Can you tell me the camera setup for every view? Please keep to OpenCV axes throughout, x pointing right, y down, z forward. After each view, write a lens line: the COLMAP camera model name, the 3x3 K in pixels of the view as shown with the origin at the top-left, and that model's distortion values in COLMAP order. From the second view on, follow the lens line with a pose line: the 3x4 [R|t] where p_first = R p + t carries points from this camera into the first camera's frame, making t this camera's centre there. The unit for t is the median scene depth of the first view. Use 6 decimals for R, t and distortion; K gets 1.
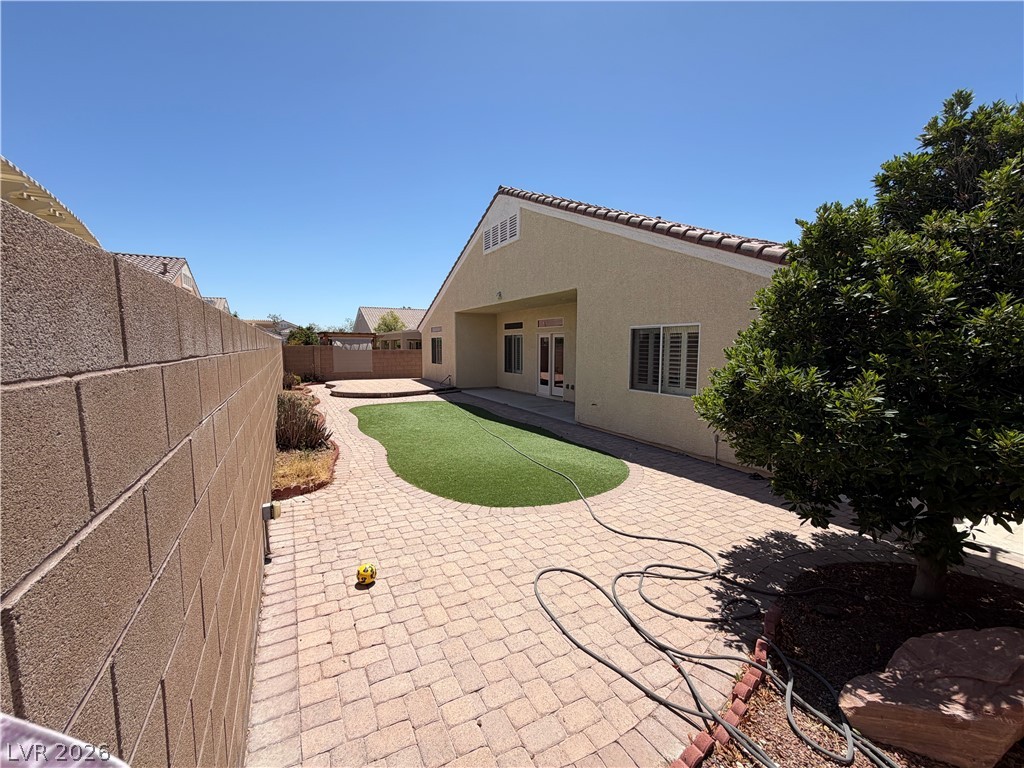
lens RADIAL K [[410.5, 0, 507.8], [0, 410.5, 384.8], [0, 0, 1]] dist [-0.008436, 0.000916]
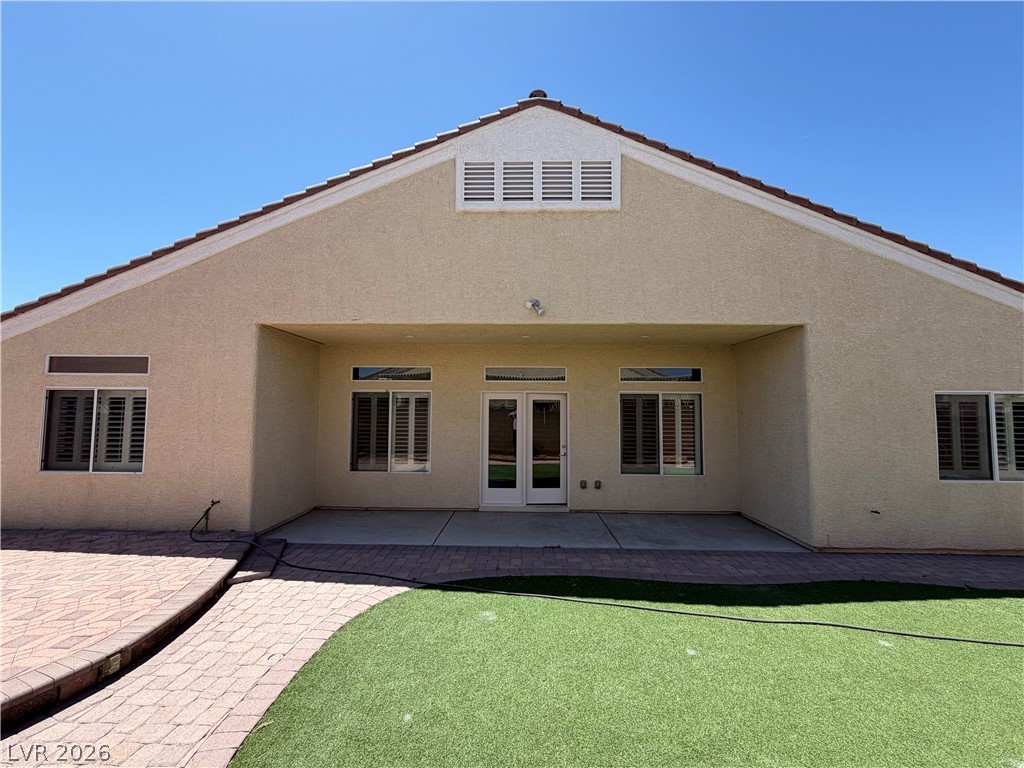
lens RADIAL K [[410.5, 0, 511.9], [0, 410.5, 382.9], [0, 0, 1]] dist [-0.008436, 0.000916]
pose [[0.491150, 0.056097, 0.869267, -0.350970], [0.080329, 0.990755, -0.109325, -0.070377], [-0.867363, 0.123522, 0.482103, 0.665085]]
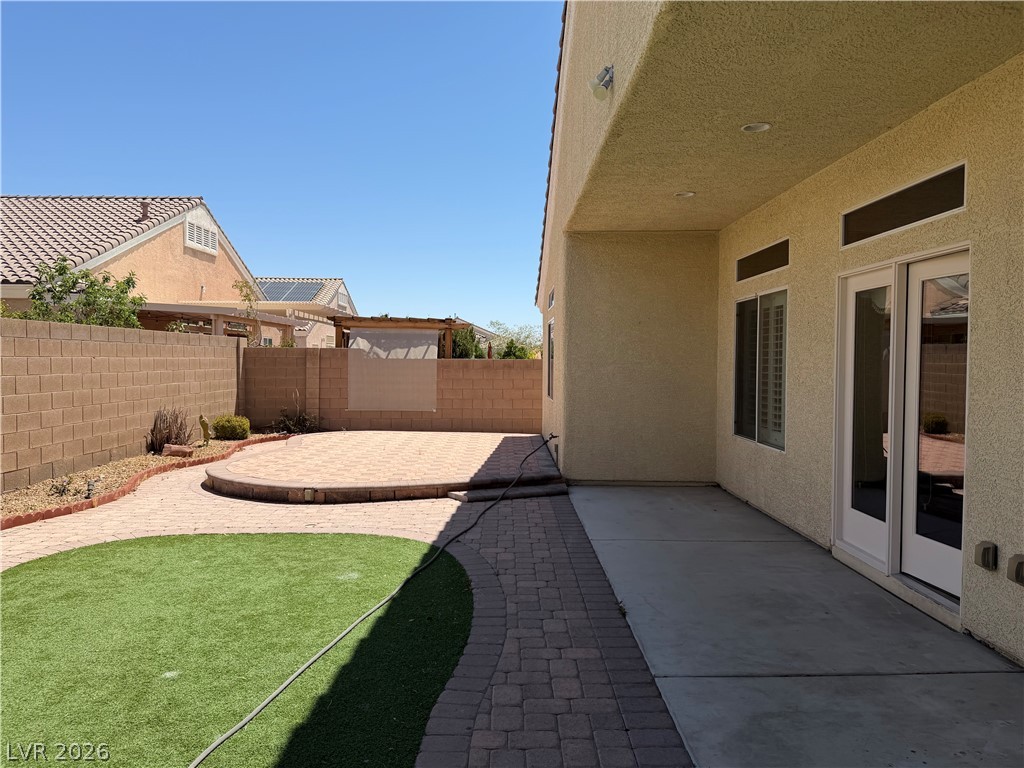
lens RADIAL K [[726.9, 0, 512.6], [0, 726.9, 384.3], [0, 0, 1]] dist [0.027337, -0.011802]
pose [[0.885999, 0.018655, -0.463312, 0.093907], [-0.050700, 0.997097, -0.056808, -0.032176], [0.460907, 0.073822, 0.884373, 0.541829]]
